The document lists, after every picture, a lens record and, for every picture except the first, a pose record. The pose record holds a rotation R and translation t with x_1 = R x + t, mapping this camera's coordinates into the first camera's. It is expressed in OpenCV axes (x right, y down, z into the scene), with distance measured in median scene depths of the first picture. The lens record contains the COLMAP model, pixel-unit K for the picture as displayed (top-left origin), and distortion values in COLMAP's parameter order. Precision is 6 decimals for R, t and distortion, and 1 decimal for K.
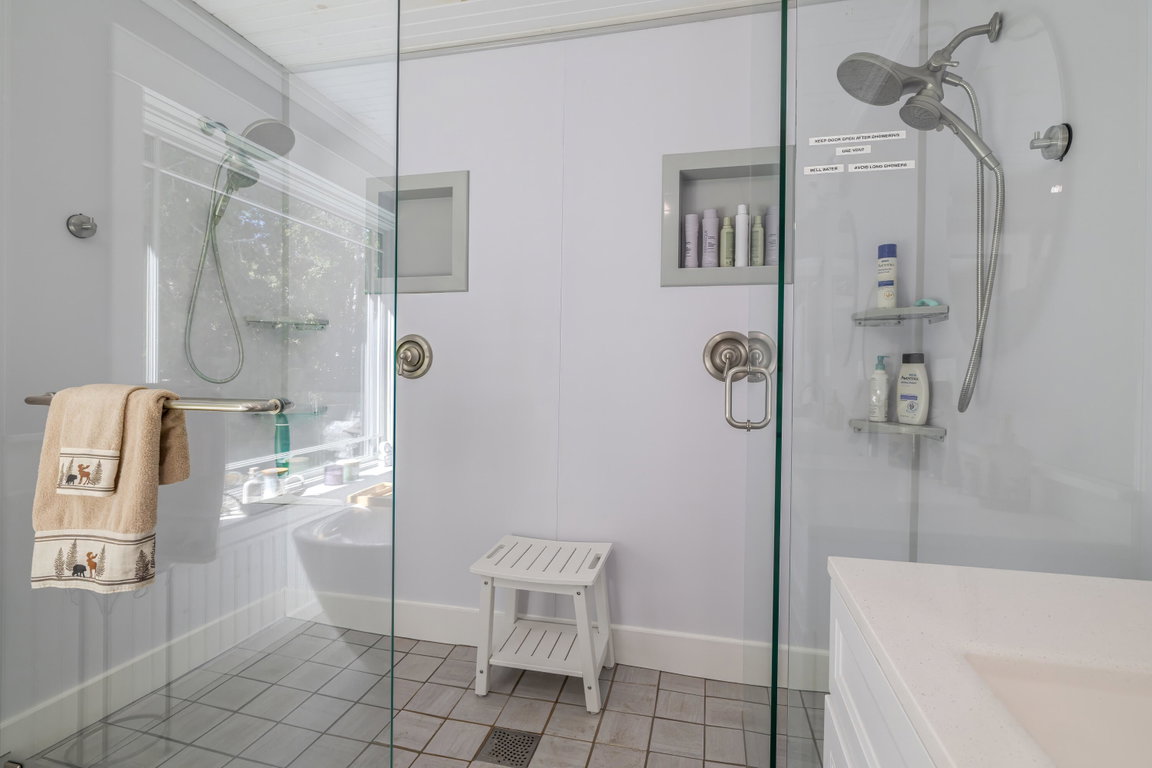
lens RADIAL K [[541.1, 0, 575.1], [0, 541.1, 378.2], [0, 0, 1]] dist [-0.004614, 0.000380]
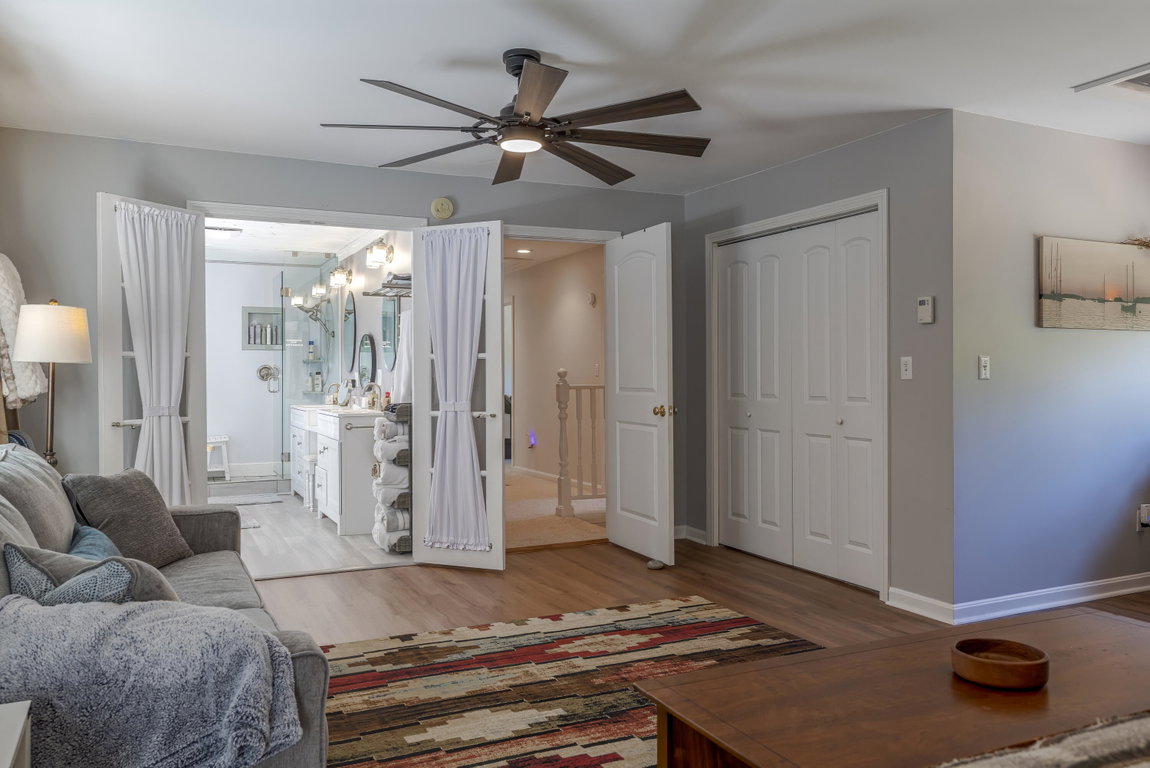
lens RADIAL K [[840.1, 0, 569.5], [0, 840.1, 373.2], [0, 0, 1]] dist [0.004688, 0.001440]
pose [[0.758802, -0.008243, 0.651269, -1.582816], [0.018598, 0.999786, -0.009015, 0.039938], [-0.651055, 0.018953, 0.758794, -3.924511]]
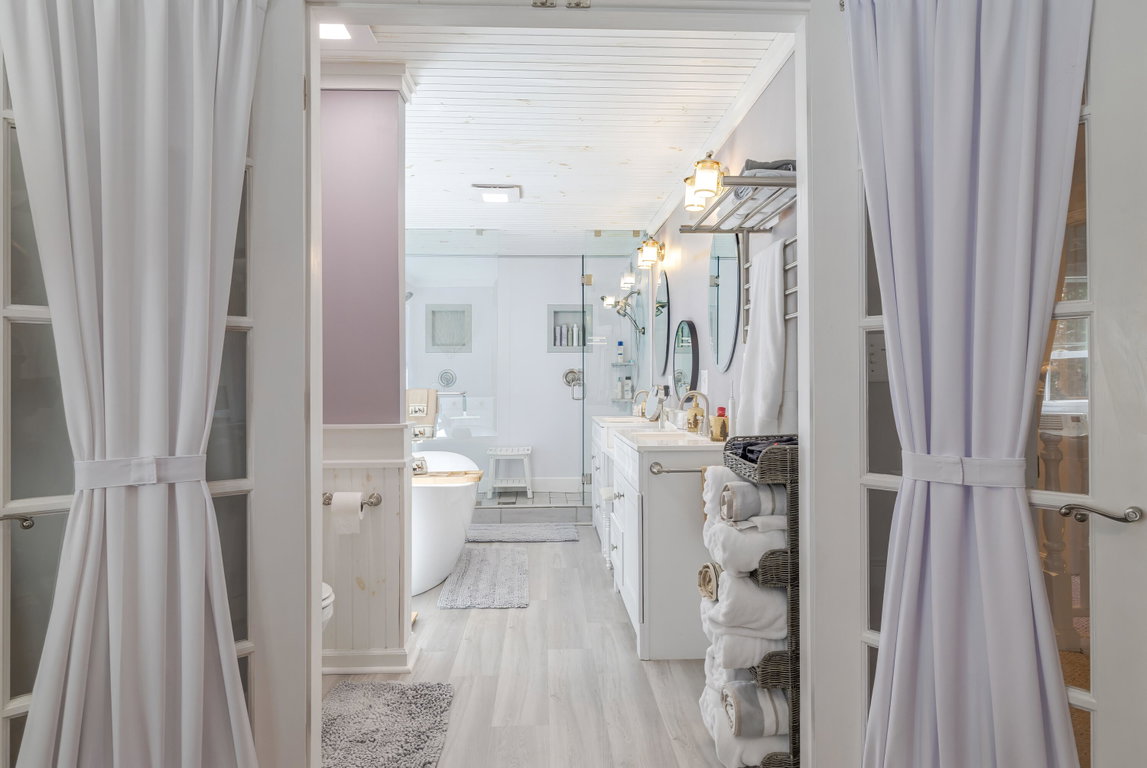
lens RADIAL K [[618.3, 0, 564.9], [0, 618.3, 383.3], [0, 0, 1]] dist [0.010995, 0.001491]
pose [[0.958672, -0.010643, 0.284314, -0.682189], [0.014486, 0.999830, -0.011419, 0.026707], [-0.284144, 0.015066, 0.958663, -2.130505]]
